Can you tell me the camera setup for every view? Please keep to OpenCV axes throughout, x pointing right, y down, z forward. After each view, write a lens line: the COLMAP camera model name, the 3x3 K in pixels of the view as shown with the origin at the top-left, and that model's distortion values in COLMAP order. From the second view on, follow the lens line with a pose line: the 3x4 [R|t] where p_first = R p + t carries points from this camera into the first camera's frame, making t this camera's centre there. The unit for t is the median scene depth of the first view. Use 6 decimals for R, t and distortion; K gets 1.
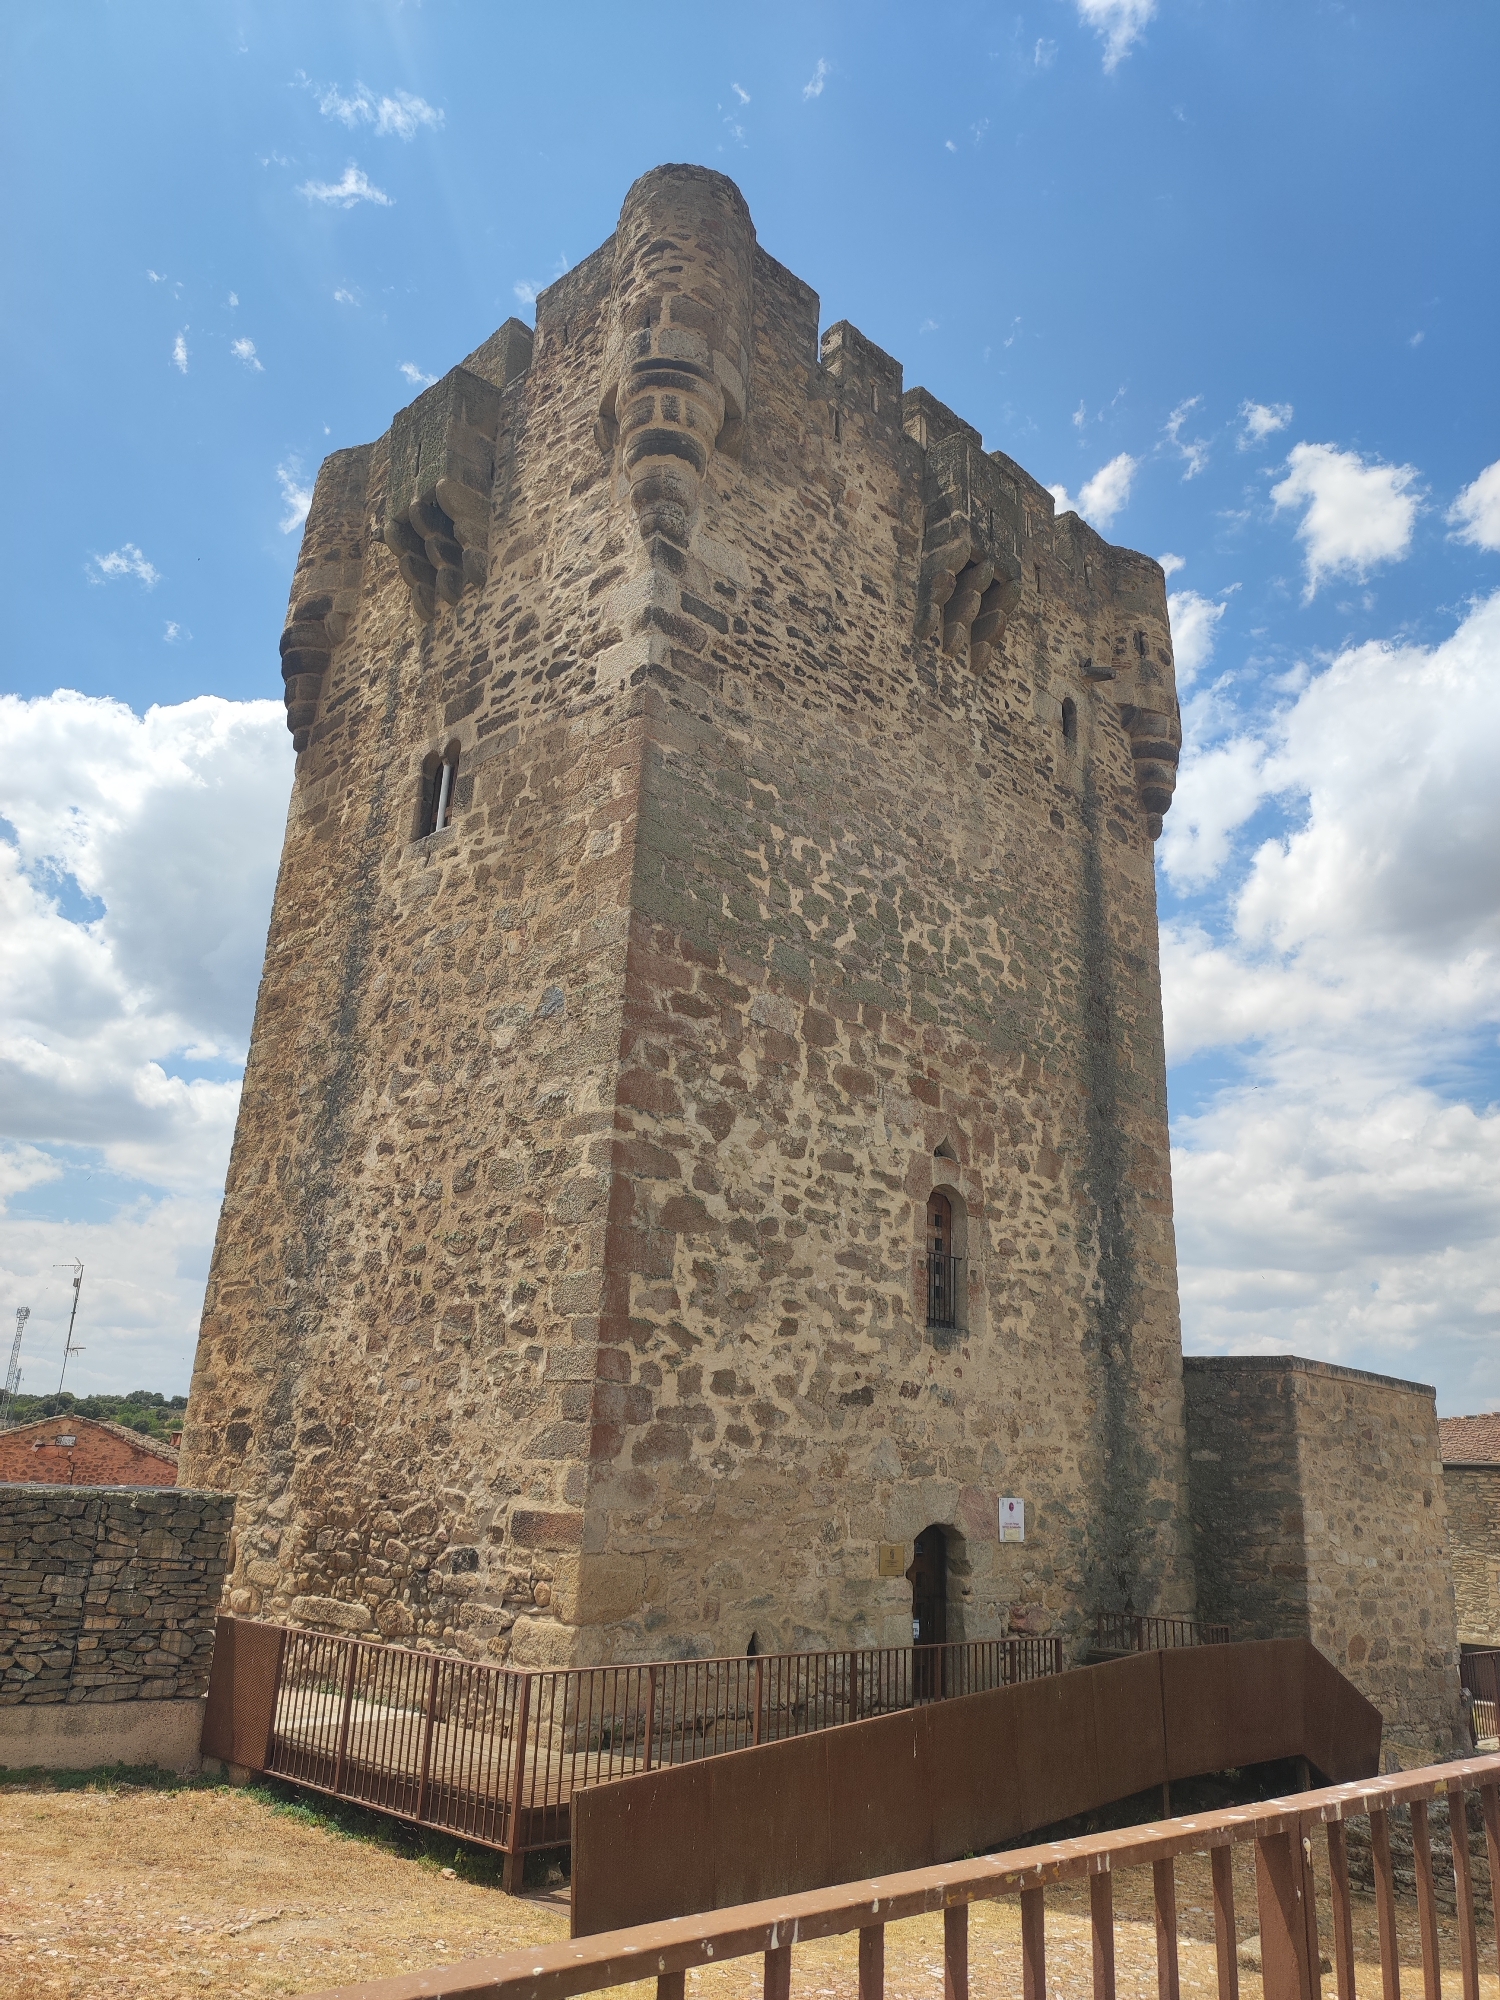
lens RADIAL K [[1474.6, 0, 762.3], [0, 1474.6, 997.3], [0, 0, 1]] dist [0.062241, -0.037739]
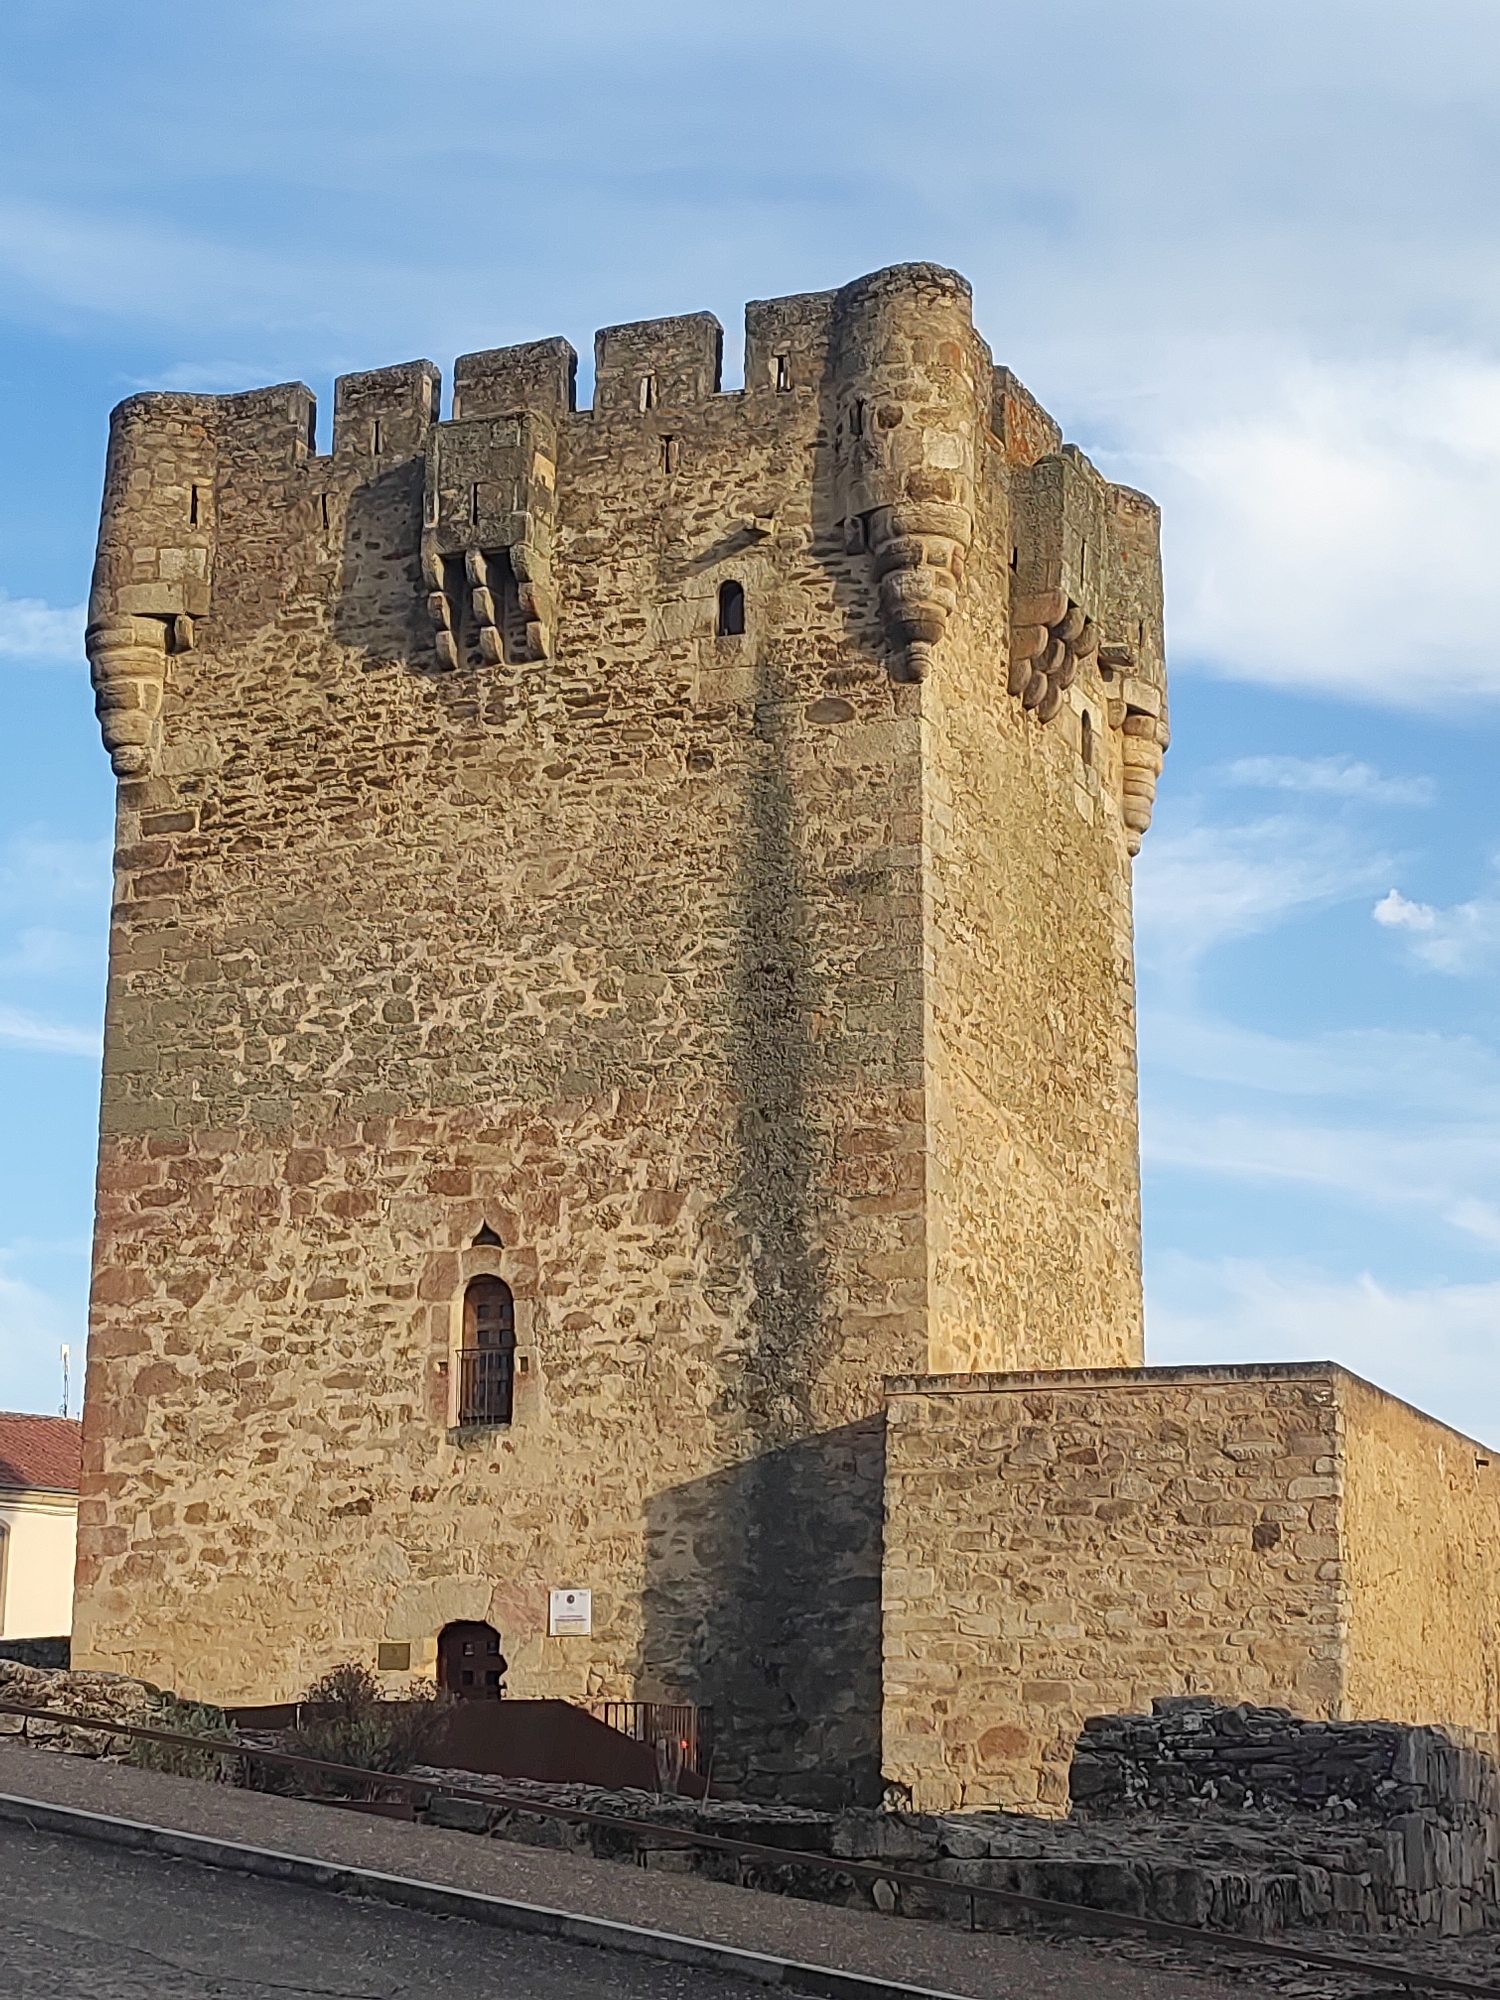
lens RADIAL K [[3391.2, 0, 728.7], [0, 3391.2, 984.3], [0, 0, 1]] dist [0.039061, 0.000000]
pose [[0.367541, -0.255795, -0.894138, 2.178280], [0.297710, 0.943200, -0.147455, 0.320882], [0.881069, -0.211998, 0.422817, 0.272117]]
